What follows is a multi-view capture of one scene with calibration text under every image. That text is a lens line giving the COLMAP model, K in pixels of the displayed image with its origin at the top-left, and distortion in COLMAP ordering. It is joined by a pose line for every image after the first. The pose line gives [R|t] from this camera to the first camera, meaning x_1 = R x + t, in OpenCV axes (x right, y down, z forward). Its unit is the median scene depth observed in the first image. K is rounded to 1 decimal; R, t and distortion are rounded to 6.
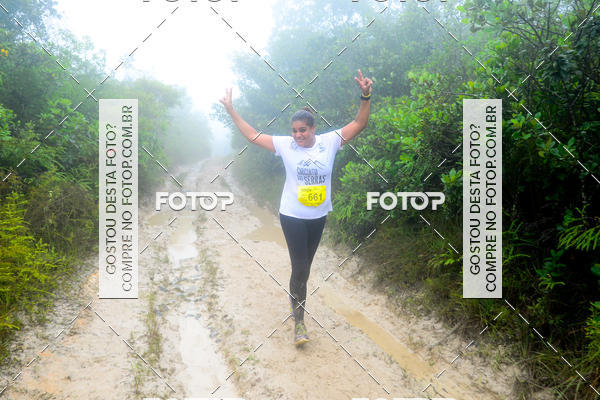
lens RADIAL K [[519.7, 0, 305.9], [0, 519.7, 209.7], [0, 0, 1]] dist [-0.091177, 0.146217]
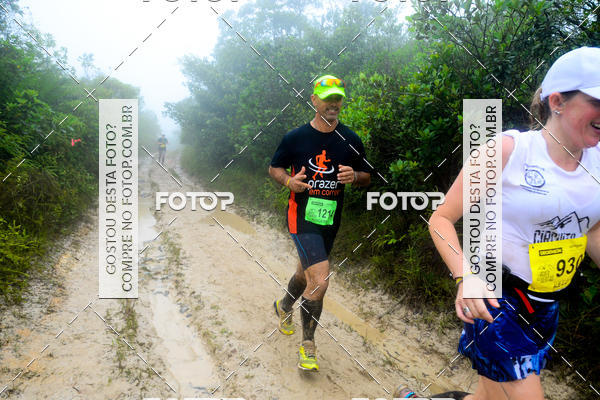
lens RADIAL K [[448.8, 0, 304.6], [0, 448.8, 210.7], [0, 0, 1]] dist [-0.126145, 0.115792]
pose [[0.990448, 0.002823, 0.137858, -0.052610], [-0.006258, 0.999681, 0.024488, 0.010177], [-0.137745, -0.025117, 0.990149, 0.052179]]
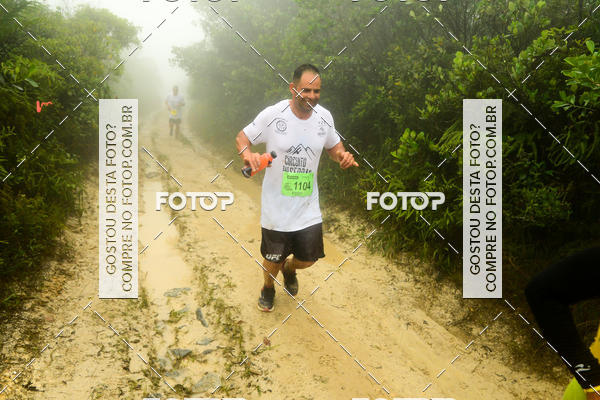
lens RADIAL K [[496.7, 0, 306.0], [0, 496.7, 212.3], [0, 0, 1]] dist [-0.102784, 0.134144]
pose [[0.993692, 0.001605, 0.112136, -0.208311], [-0.013415, 0.994420, 0.104639, -0.084371], [-0.111342, -0.105483, 0.988168, 0.609959]]
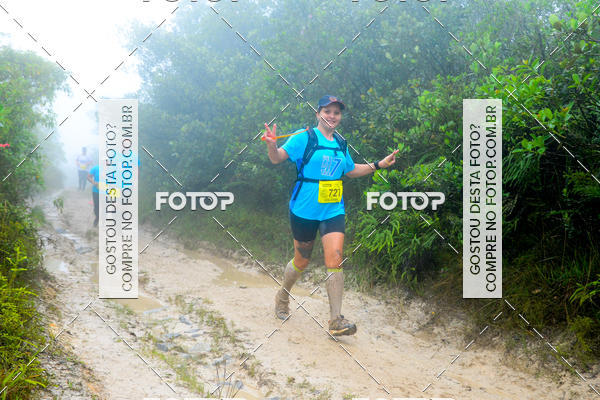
lens RADIAL K [[761.4, 0, 314.9], [0, 761.4, 207.0], [0, 0, 1]] dist [0.013731, 0.206033]
pose [[0.986596, 0.004533, 0.163119, -0.275089], [0.009667, 0.996235, -0.086153, 0.074984], [-0.162895, 0.086576, 0.982838, 0.063769]]
